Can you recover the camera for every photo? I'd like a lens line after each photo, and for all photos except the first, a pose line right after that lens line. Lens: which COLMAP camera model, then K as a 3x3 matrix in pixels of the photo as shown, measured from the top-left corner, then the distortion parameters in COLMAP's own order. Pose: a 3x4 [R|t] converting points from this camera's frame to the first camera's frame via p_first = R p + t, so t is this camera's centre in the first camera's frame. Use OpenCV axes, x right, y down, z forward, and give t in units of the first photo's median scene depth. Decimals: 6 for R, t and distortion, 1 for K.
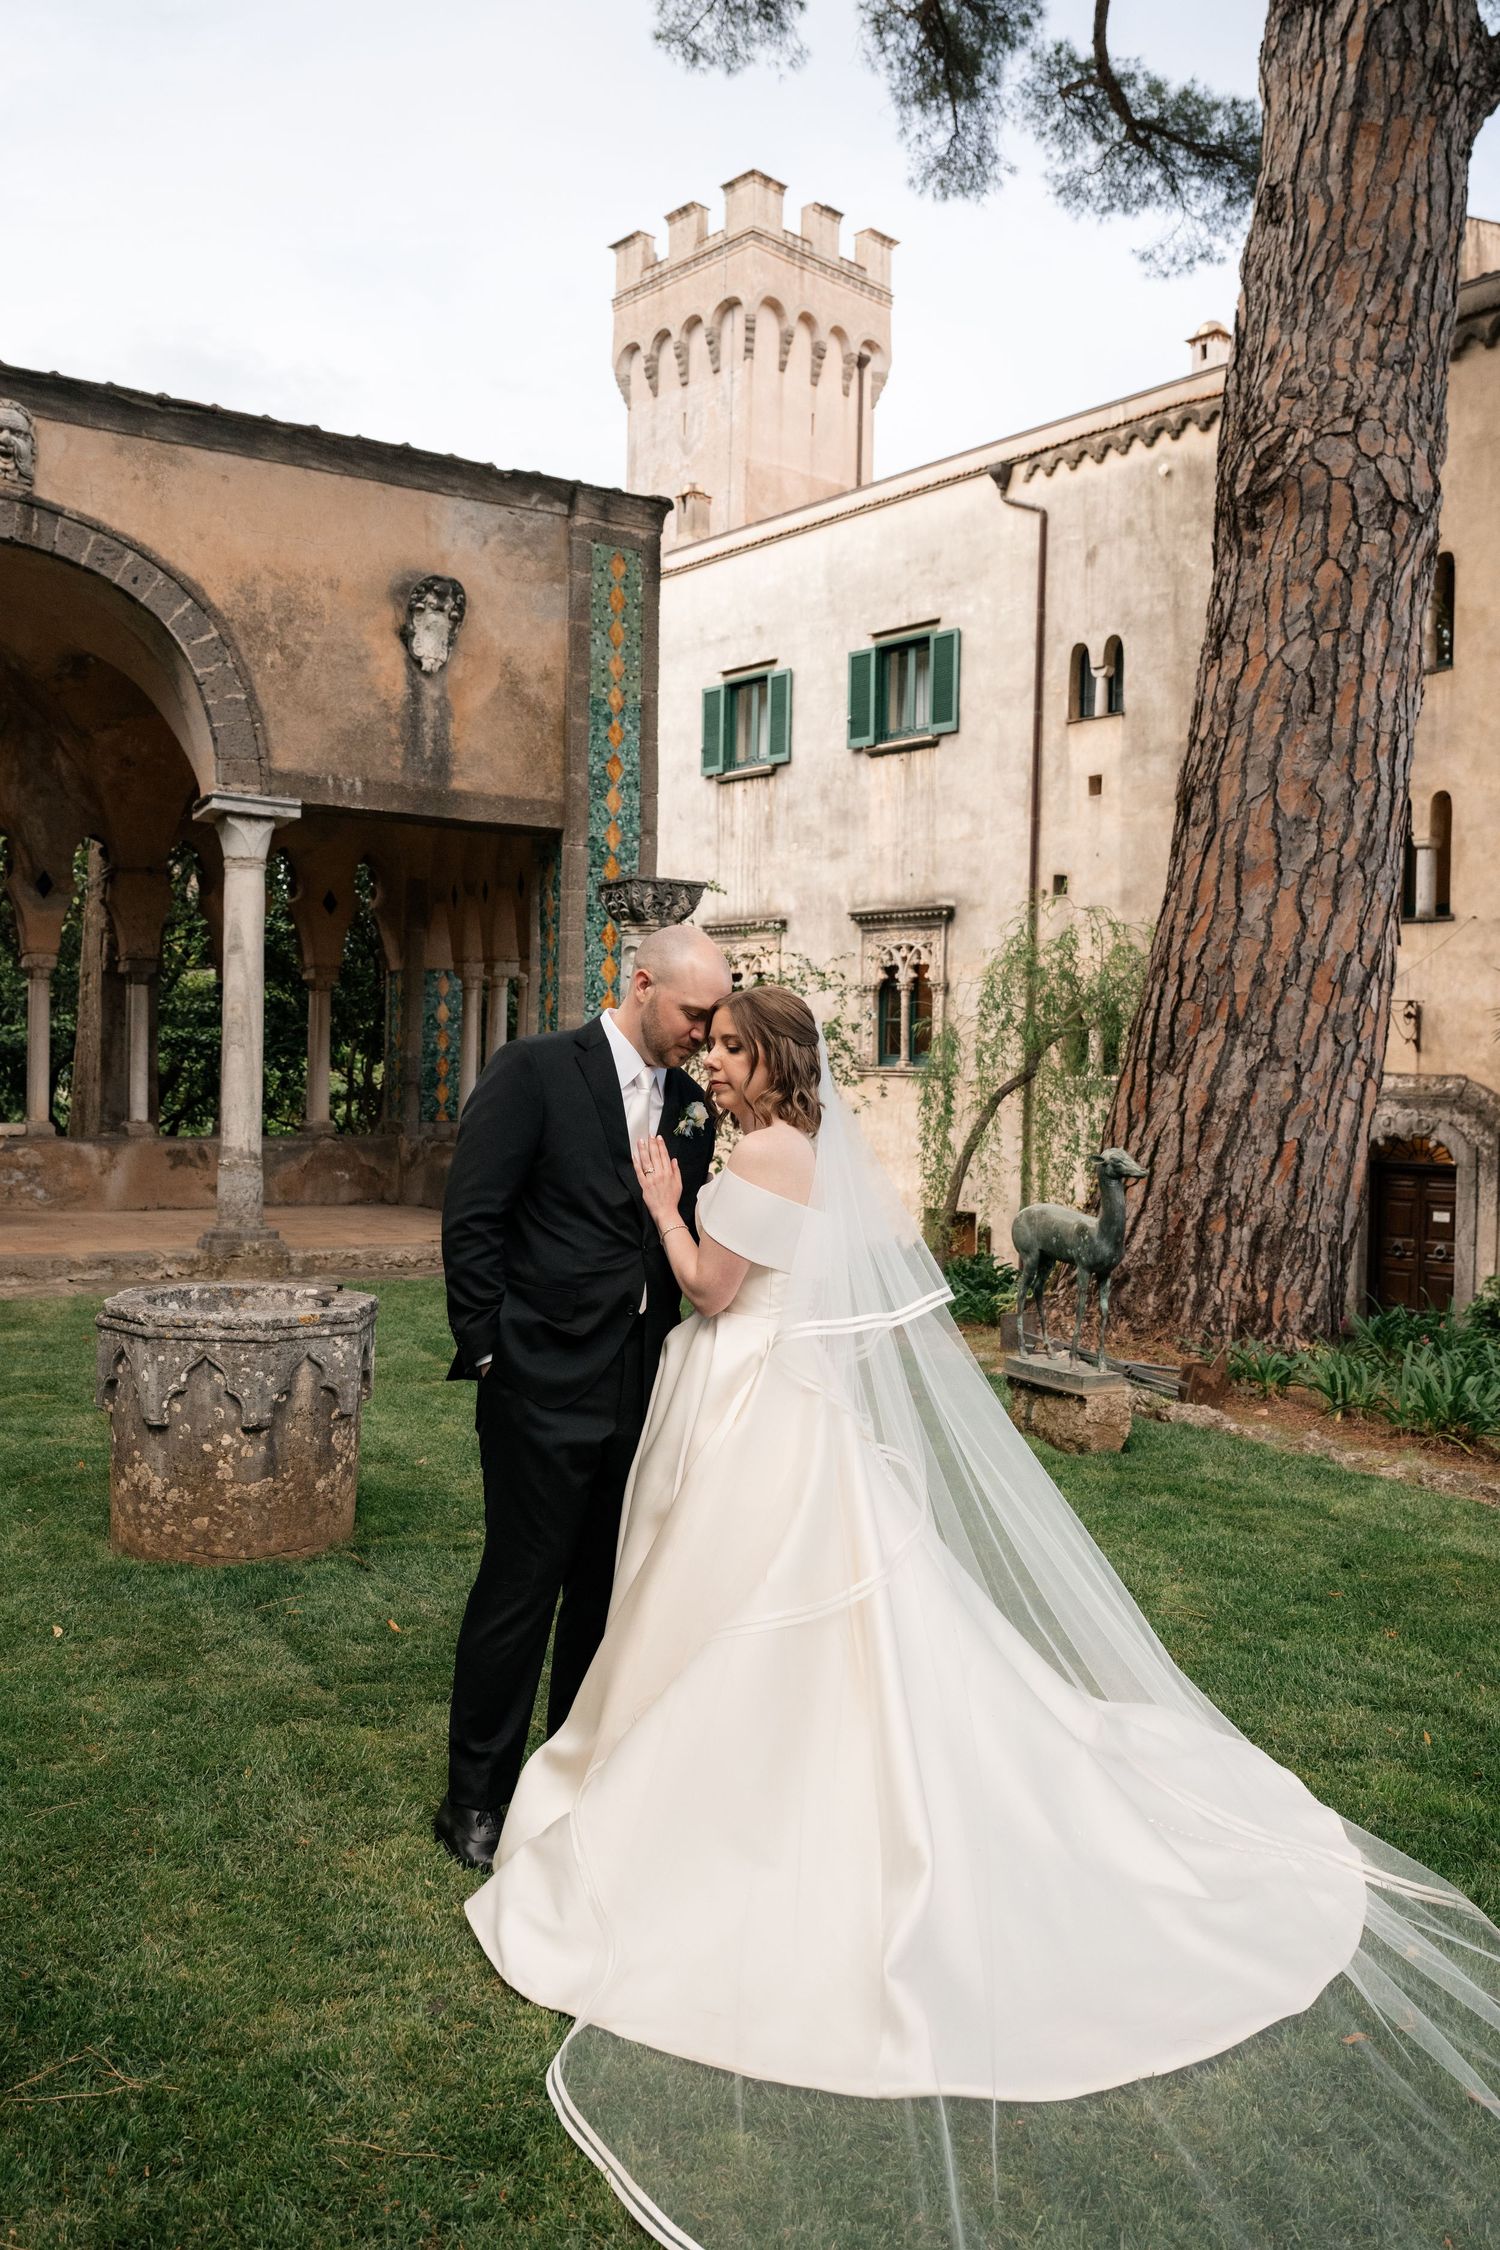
lens RADIAL K [[1706.0, 0, 750.0], [0, 1706.0, 1092.6], [0, 0, 1]] dist [-0.000020, 0.002441]
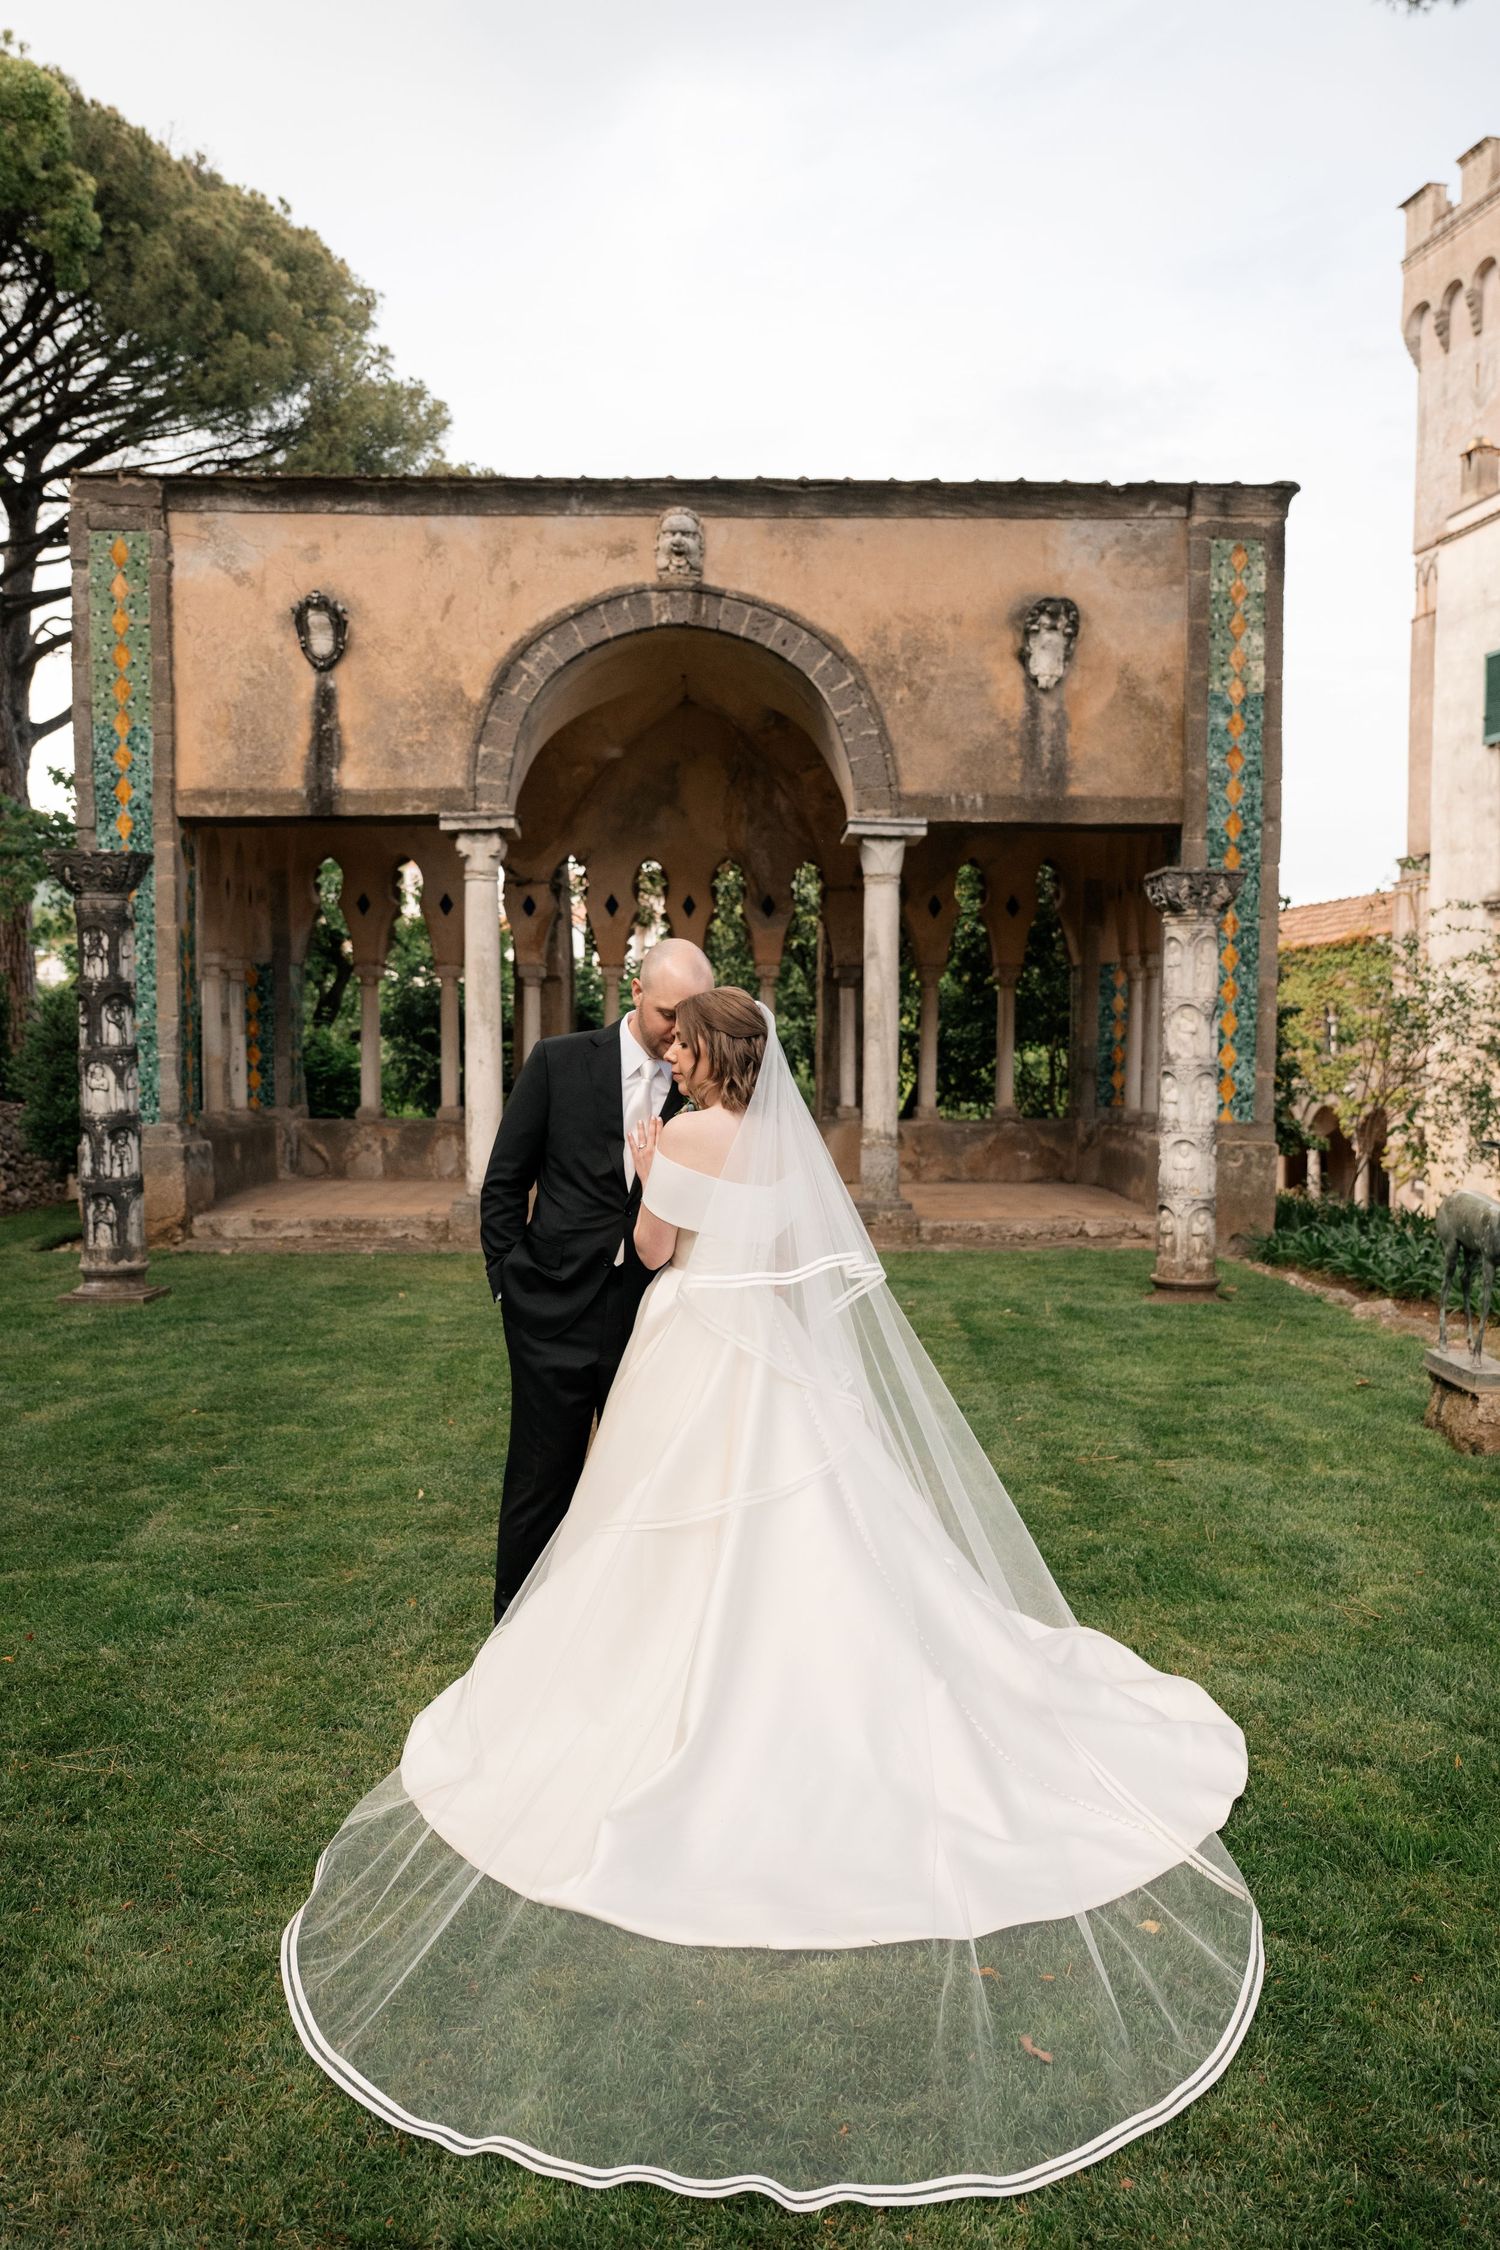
lens RADIAL K [[1610.1, 0, 750.0], [0, 1610.1, 1125.0], [0, 0, 1]] dist [-0.003319, 0.002781]
pose [[0.878979, 0.003801, -0.476845, 0.133890], [0.009849, 0.999610, 0.026122, 0.000342], [0.476758, -0.027657, 0.878599, 0.012022]]
